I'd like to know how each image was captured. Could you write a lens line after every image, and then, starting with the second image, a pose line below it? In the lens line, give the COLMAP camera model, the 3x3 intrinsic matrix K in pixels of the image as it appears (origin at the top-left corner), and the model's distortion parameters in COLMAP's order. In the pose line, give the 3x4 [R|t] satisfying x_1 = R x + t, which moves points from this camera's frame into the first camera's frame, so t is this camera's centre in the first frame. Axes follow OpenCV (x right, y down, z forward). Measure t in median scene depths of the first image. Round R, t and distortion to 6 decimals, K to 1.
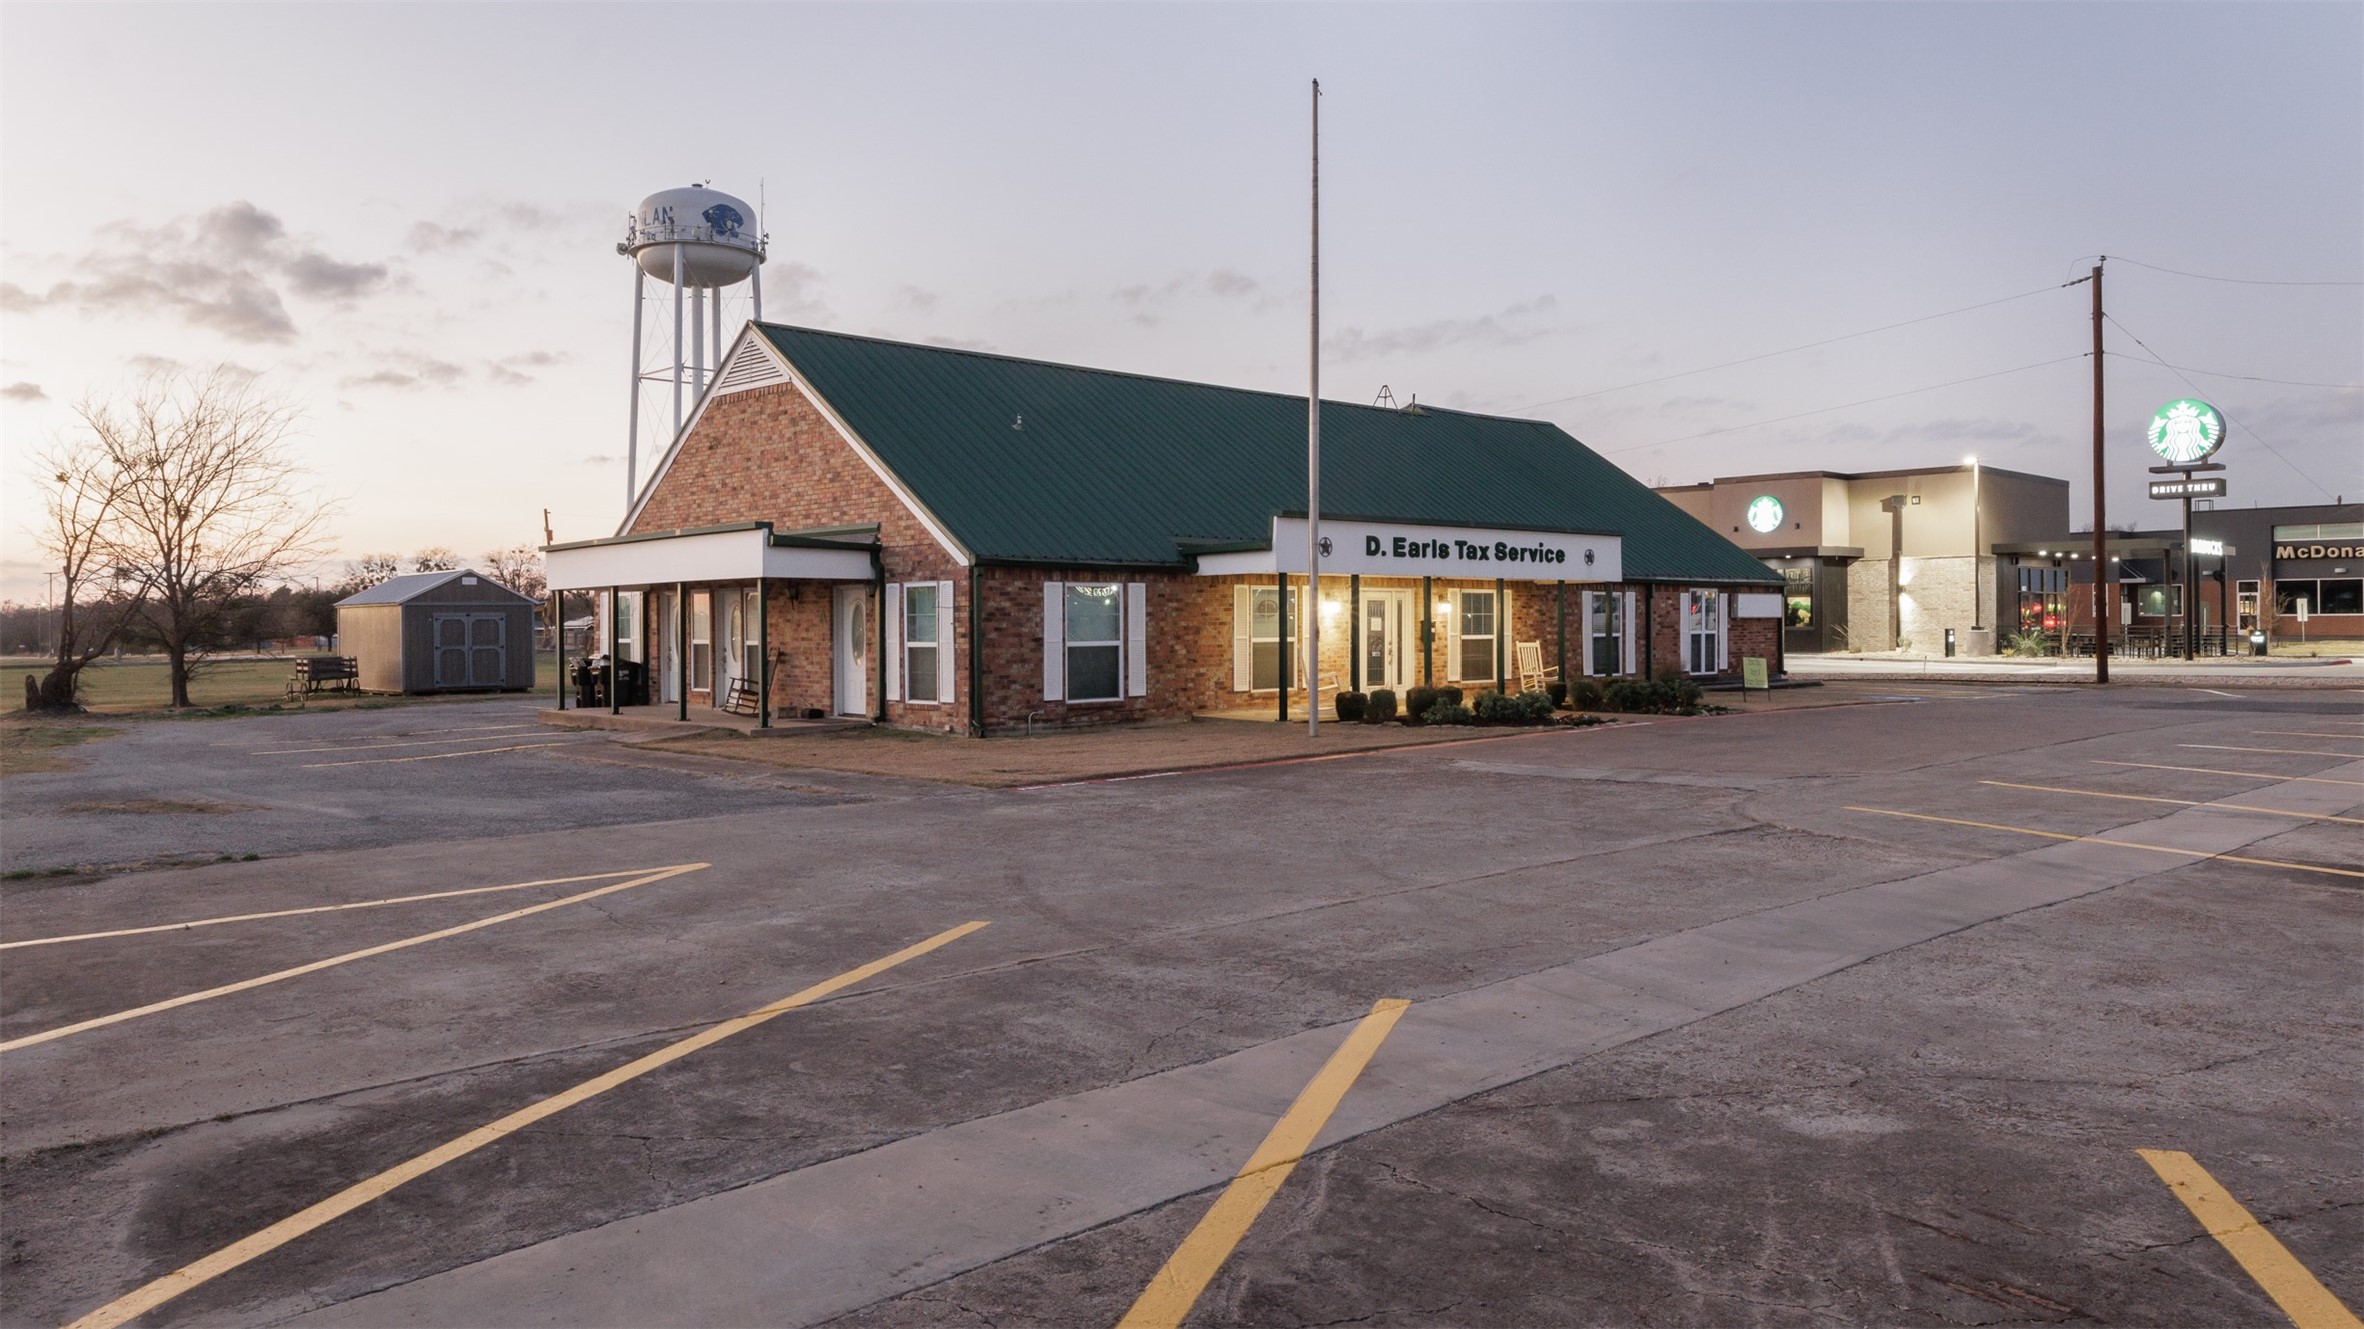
lens RADIAL K [[1589.7, 0, 1182.0], [0, 1589.7, 664.5], [0, 0, 1]] dist [0.002975, 0.000108]
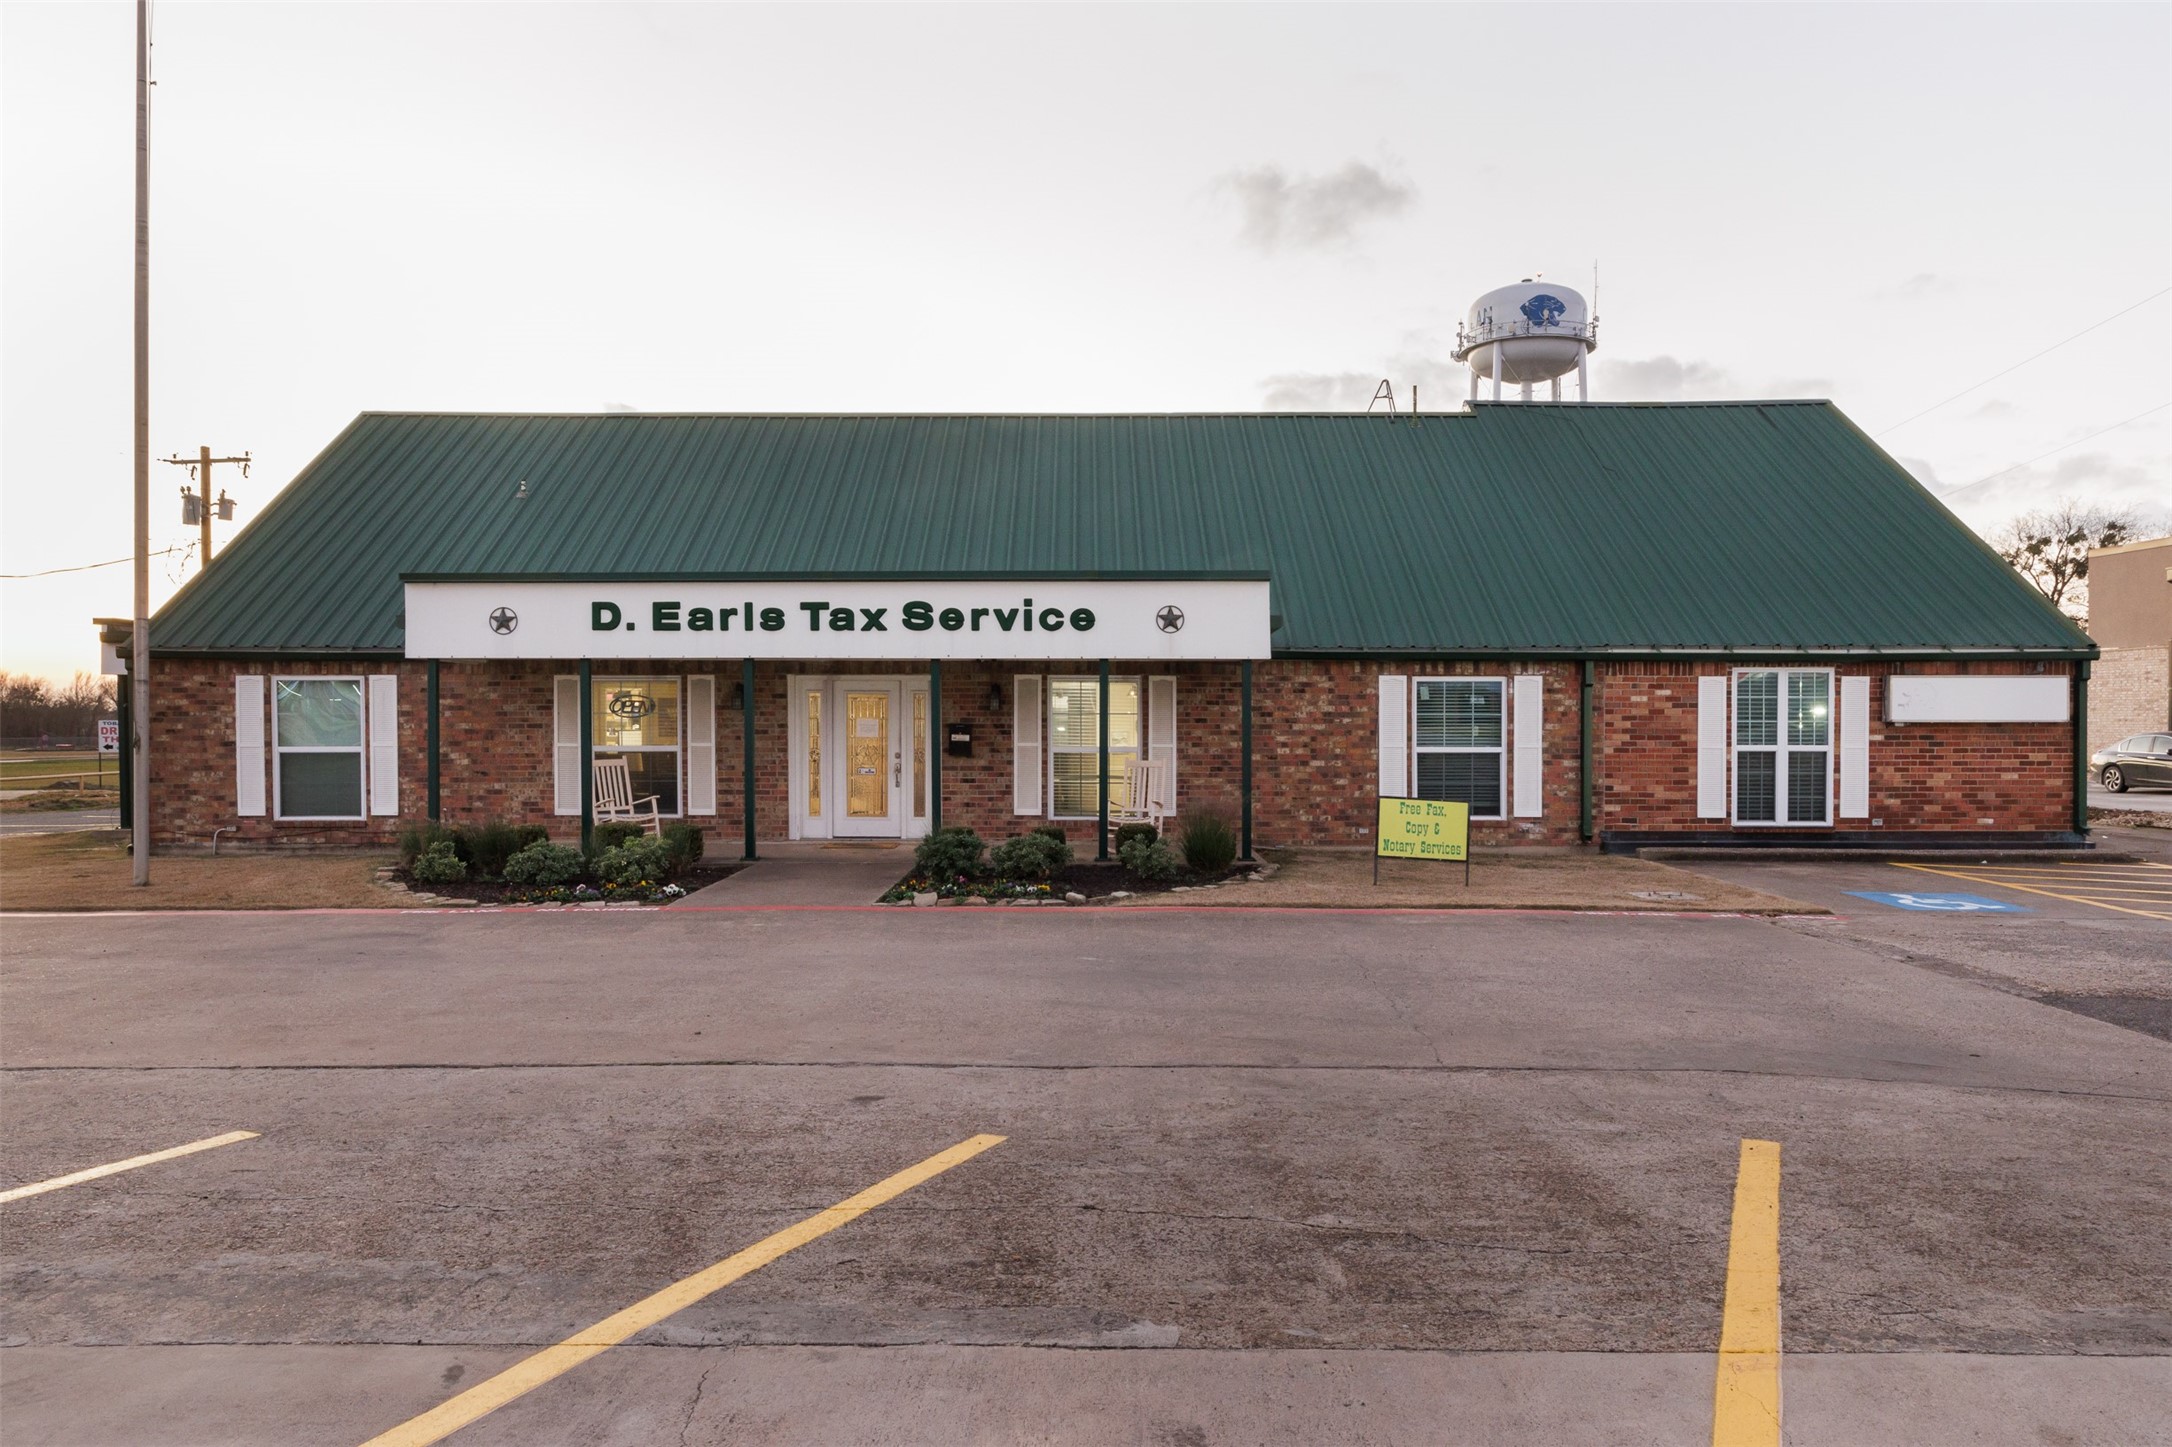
lens RADIAL K [[1509.0, 0, 1083.4], [0, 1509.0, 727.8], [0, 0, 1]] dist [-0.000556, 0.002715]
pose [[0.726806, 0.008118, -0.686795, 0.683850], [-0.022401, 0.999678, -0.011891, -0.021246], [0.686478, 0.024027, 0.726754, 0.624927]]
